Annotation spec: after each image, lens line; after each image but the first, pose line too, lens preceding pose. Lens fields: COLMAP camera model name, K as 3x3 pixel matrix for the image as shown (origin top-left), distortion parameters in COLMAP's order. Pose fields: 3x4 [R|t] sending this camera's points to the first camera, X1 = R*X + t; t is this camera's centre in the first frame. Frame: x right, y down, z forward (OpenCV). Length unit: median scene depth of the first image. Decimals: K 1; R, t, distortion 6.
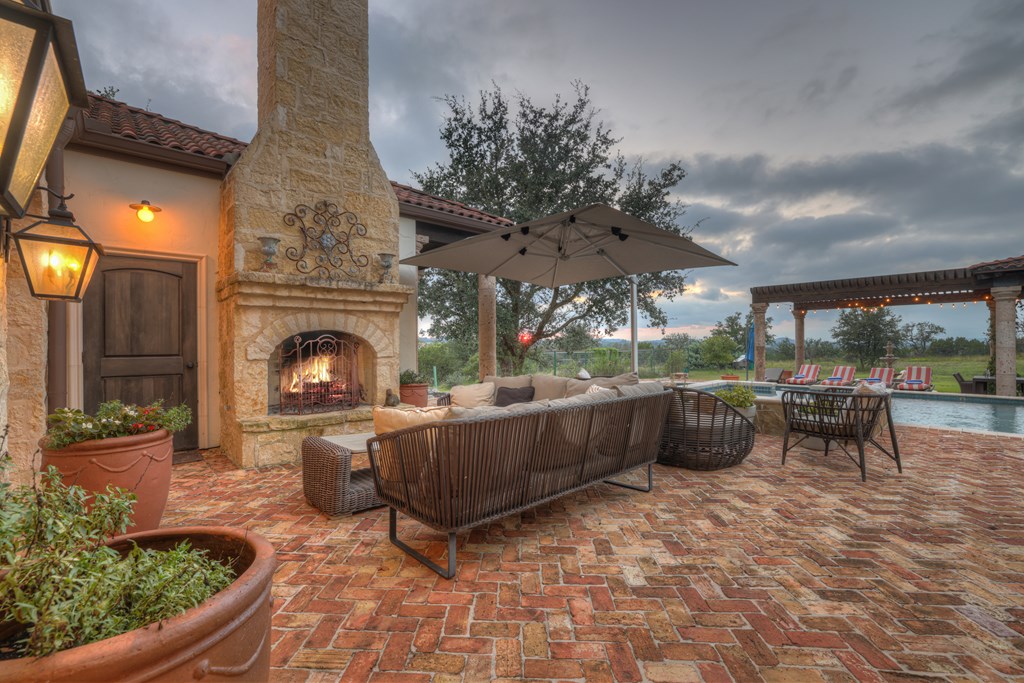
lens RADIAL K [[450.1, 0, 529.2], [0, 450.1, 341.3], [0, 0, 1]] dist [0.000751, 0.014863]
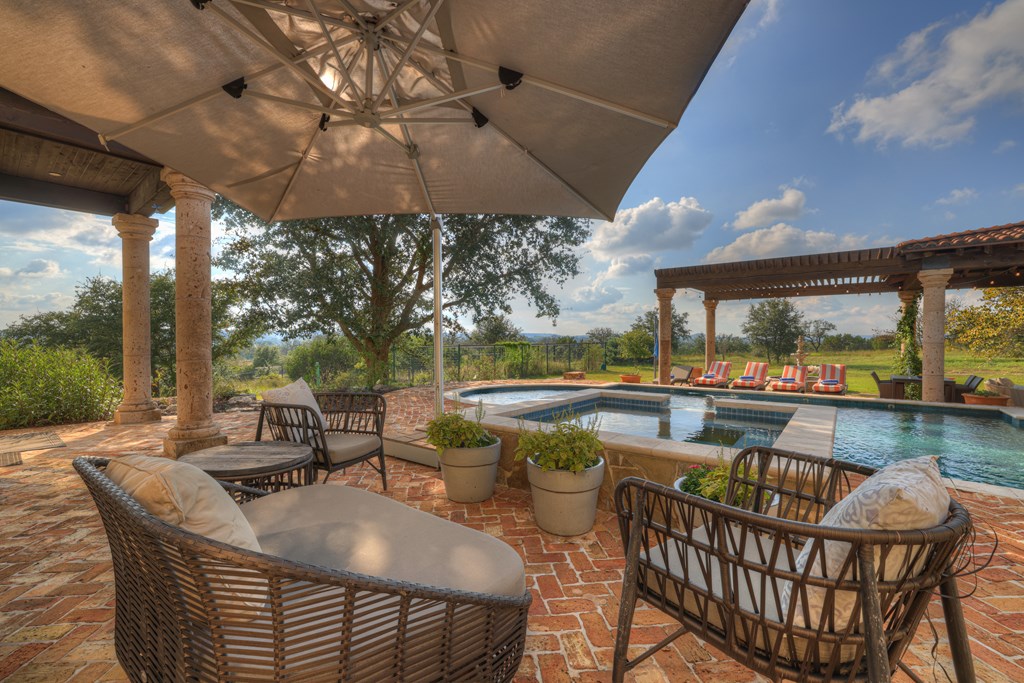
lens RADIAL K [[441.0, 0, 508.2], [0, 441.0, 342.4], [0, 0, 1]] dist [-0.038288, 0.017339]
pose [[0.994935, 0.004317, 0.100431, 0.110620], [-0.005885, 0.999865, 0.015320, 0.003140], [-0.100351, -0.015834, 0.994826, 0.171677]]
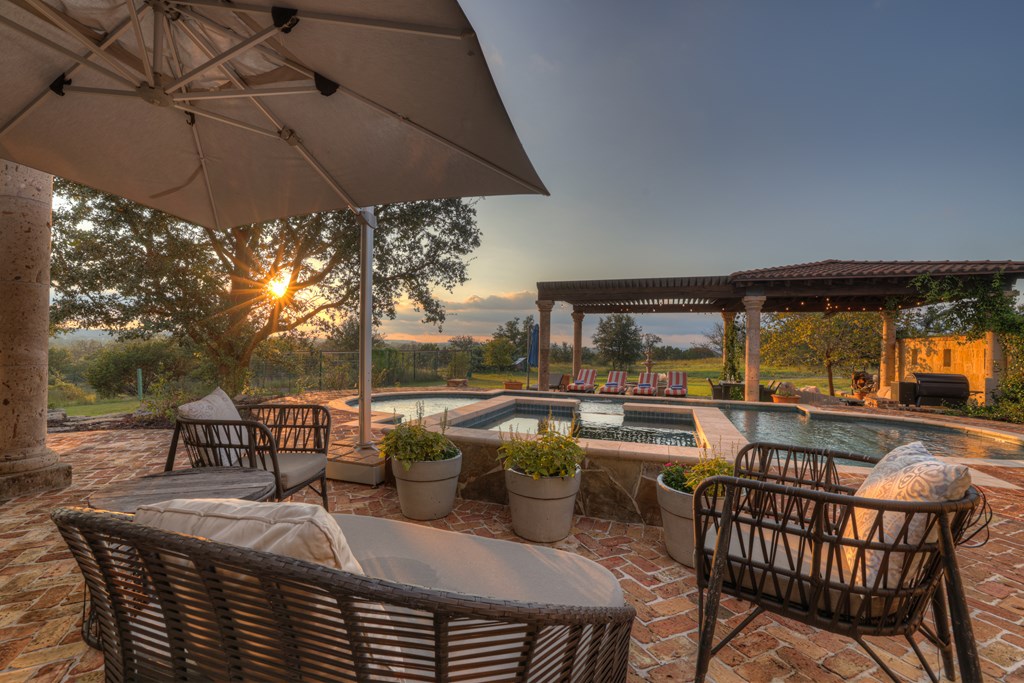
lens RADIAL K [[441.0, 0, 508.2], [0, 441.0, 342.4], [0, 0, 1]] dist [-0.038288, 0.017339]
pose [[0.912992, 0.026572, 0.407111, 0.072537], [-0.026266, 0.999635, -0.006340, 0.004020], [-0.407131, -0.004905, 0.913357, 0.185125]]
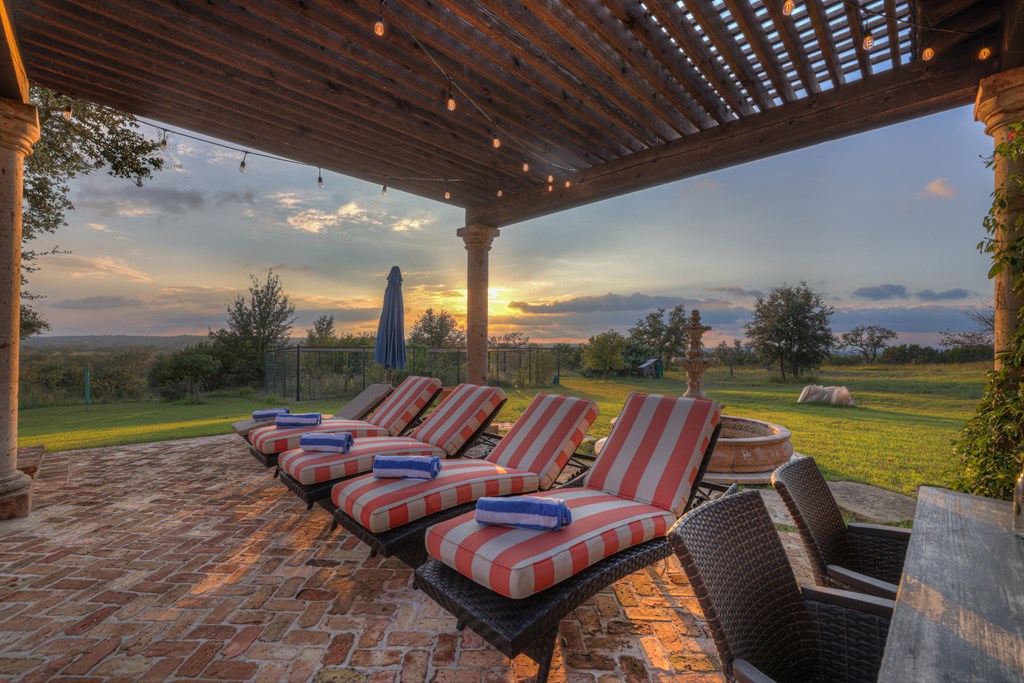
lens RADIAL K [[441.0, 0, 508.2], [0, 441.0, 342.4], [0, 0, 1]] dist [-0.038288, 0.017339]
pose [[0.999860, 0.016702, 0.001225, 0.596114], [-0.016695, 0.999846, -0.005459, 0.025012], [-0.001316, 0.005438, 0.999984, 0.611801]]
